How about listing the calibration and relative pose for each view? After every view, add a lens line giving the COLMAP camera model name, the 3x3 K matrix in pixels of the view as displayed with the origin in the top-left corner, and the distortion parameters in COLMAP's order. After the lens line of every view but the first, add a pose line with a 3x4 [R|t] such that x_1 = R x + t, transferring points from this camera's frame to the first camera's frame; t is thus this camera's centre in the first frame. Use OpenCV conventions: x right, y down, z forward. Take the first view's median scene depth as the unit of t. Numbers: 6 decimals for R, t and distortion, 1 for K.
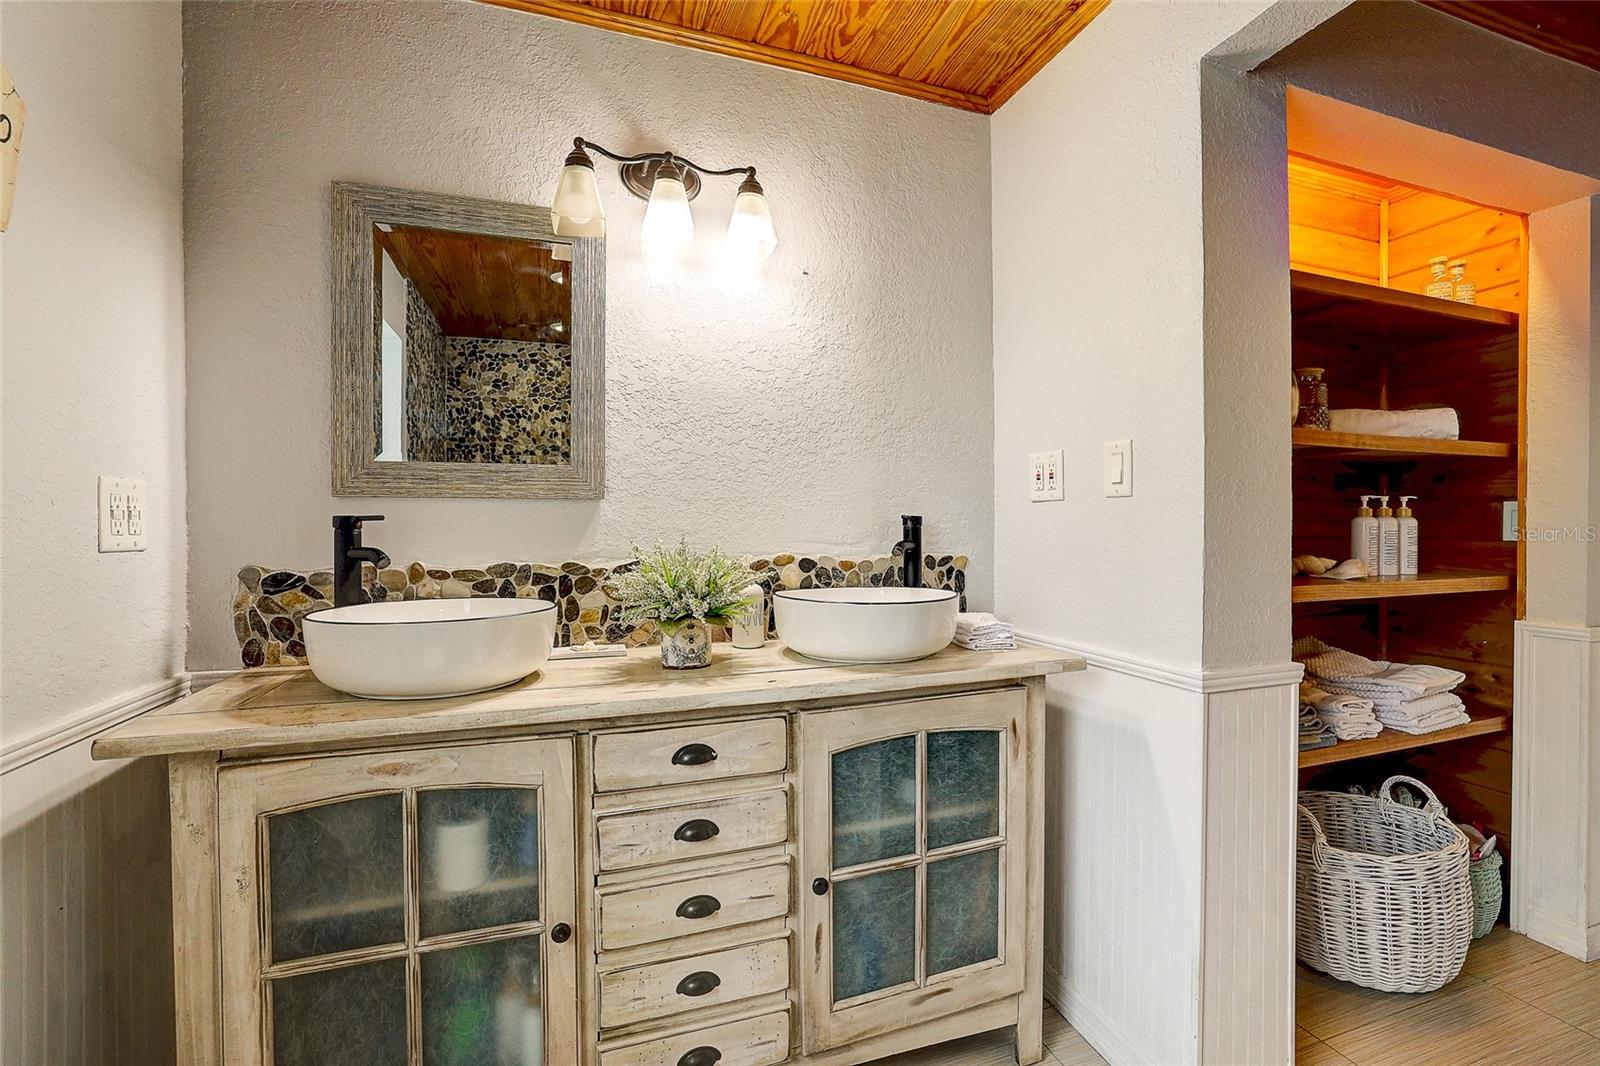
lens RADIAL K [[685.0, 0, 806.0], [0, 685.0, 525.7], [0, 0, 1]] dist [-0.042828, 0.011533]
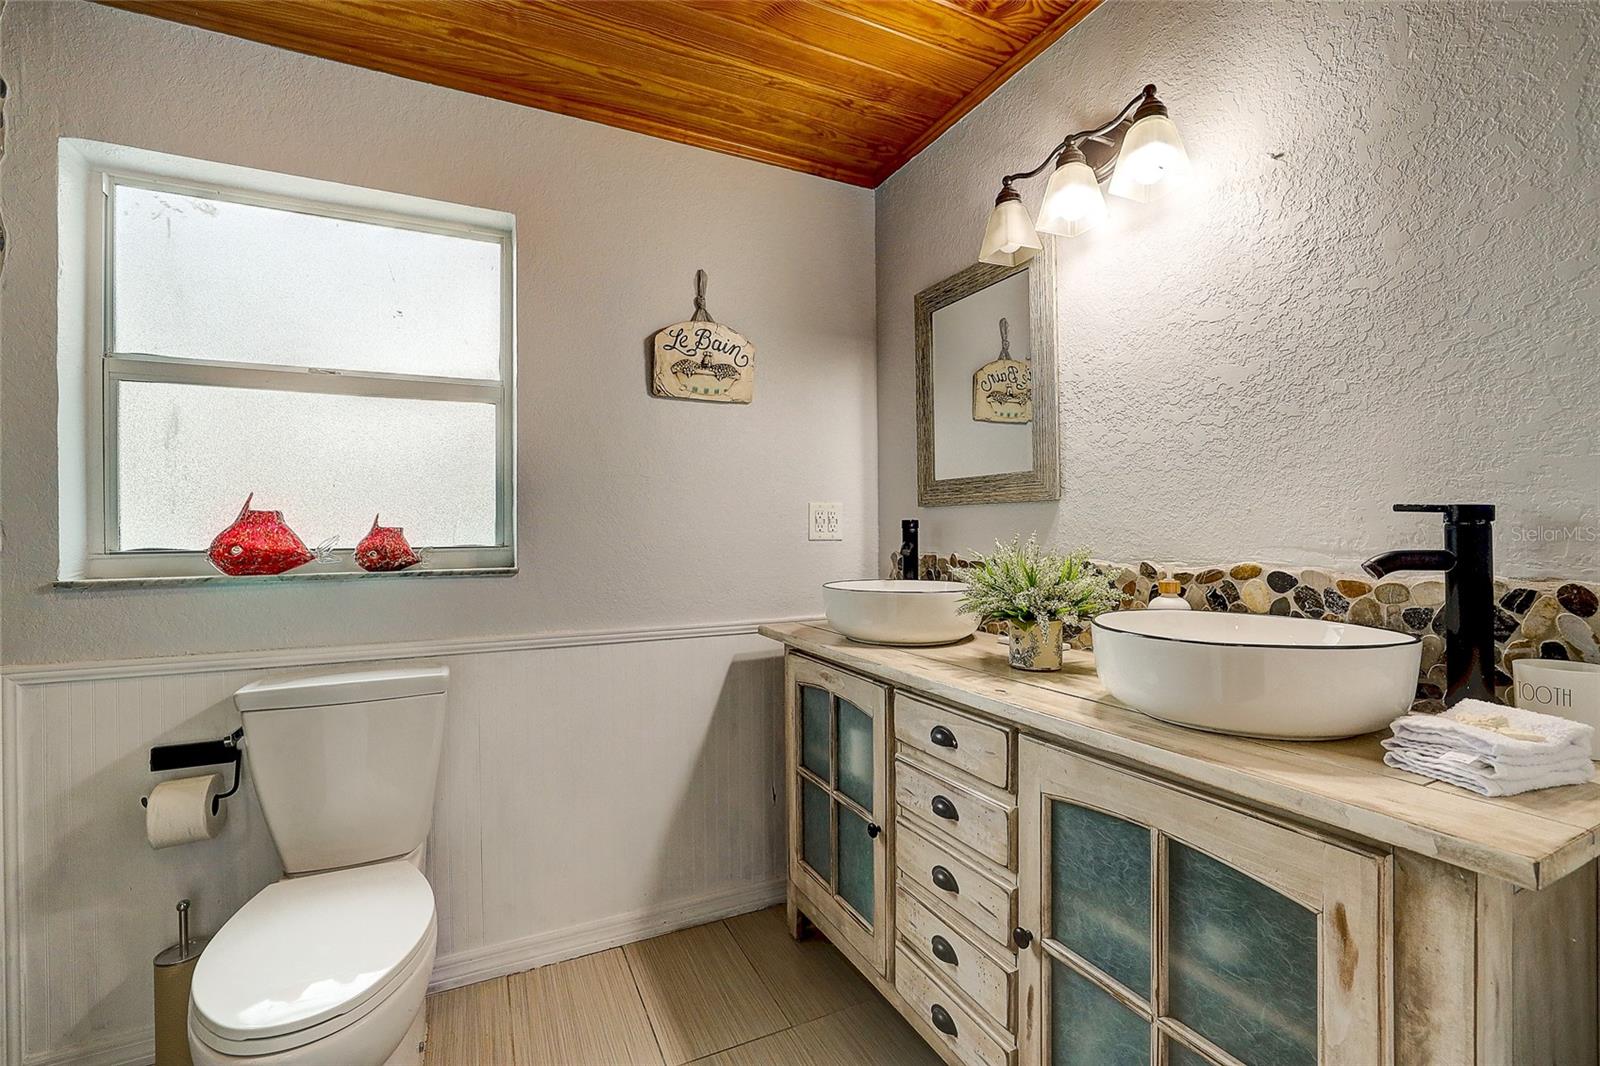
lens RADIAL K [[685.0, 0, 800.3], [0, 685.0, 528.4], [0, 0, 1]] dist [-0.042828, 0.011533]
pose [[0.120642, 0.000142, -0.992696, 0.727100], [0.004290, 0.999991, 0.000665, 0.001700], [0.992687, -0.004339, 0.120640, 0.526439]]
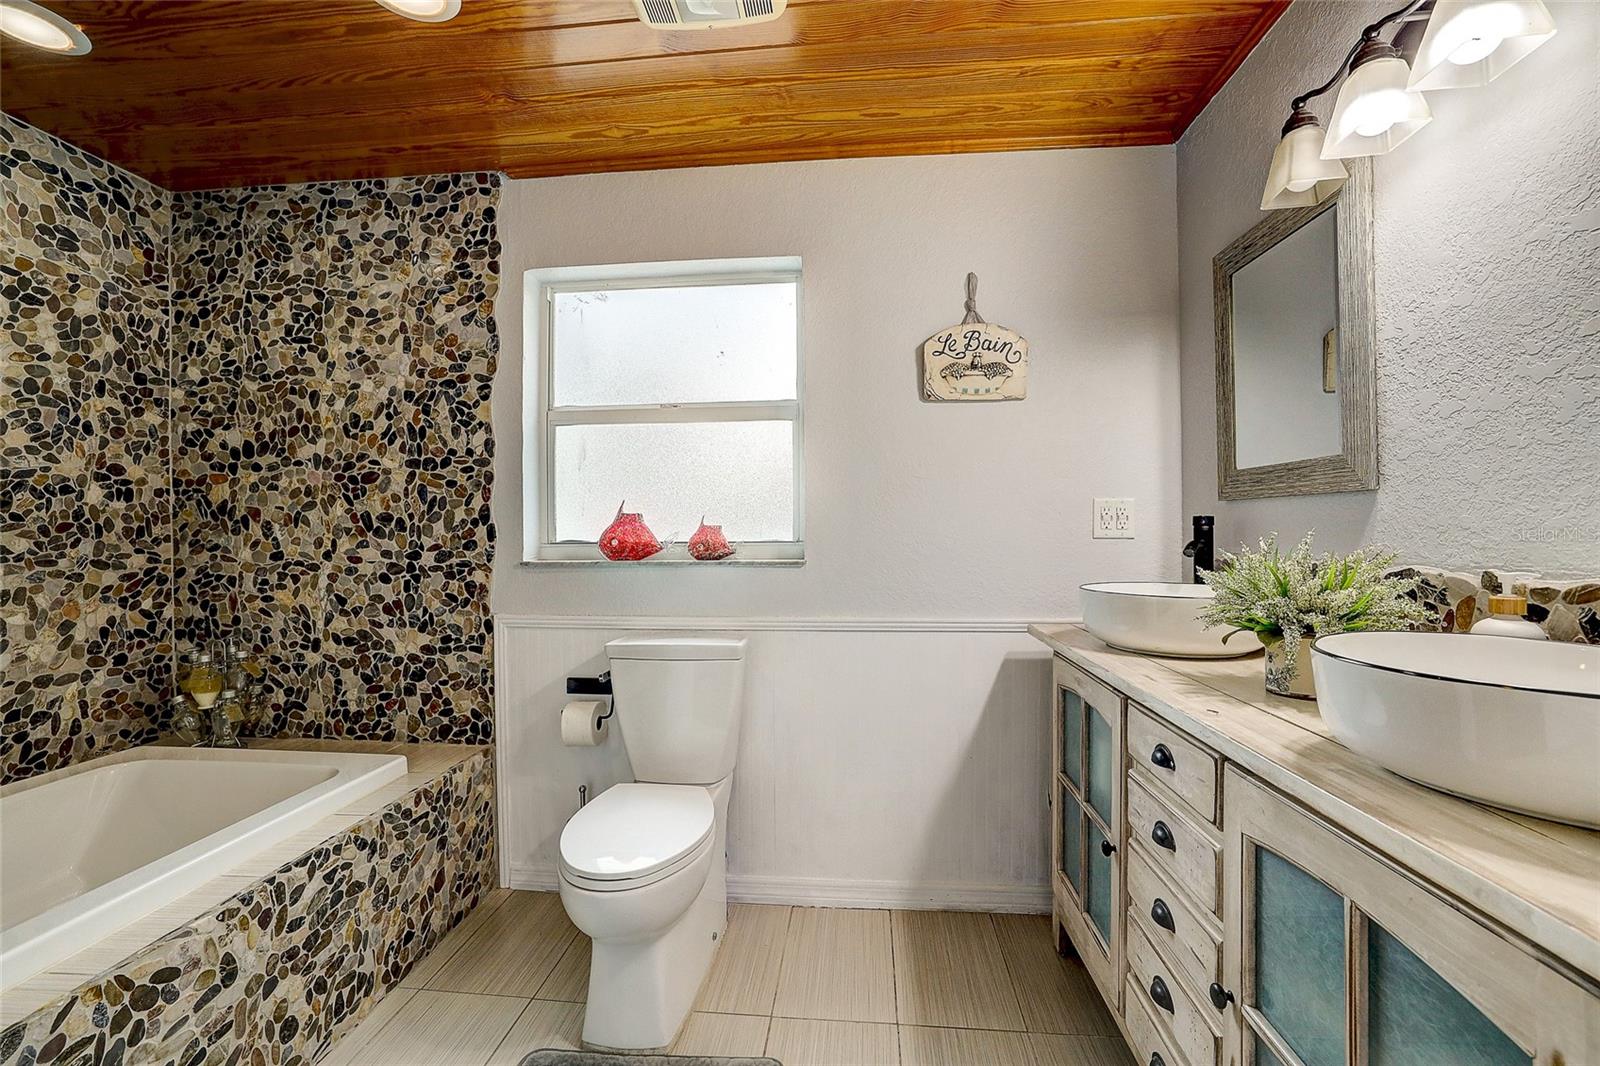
lens RADIAL K [[685.0, 0, 799.1], [0, 685.0, 529.7], [0, 0, 1]] dist [-0.042828, 0.011533]
pose [[-0.412030, 0.005833, -0.911152, 0.766429], [0.005415, 0.999978, 0.003953, 0.002063], [0.911154, -0.003305, -0.412052, 0.754609]]
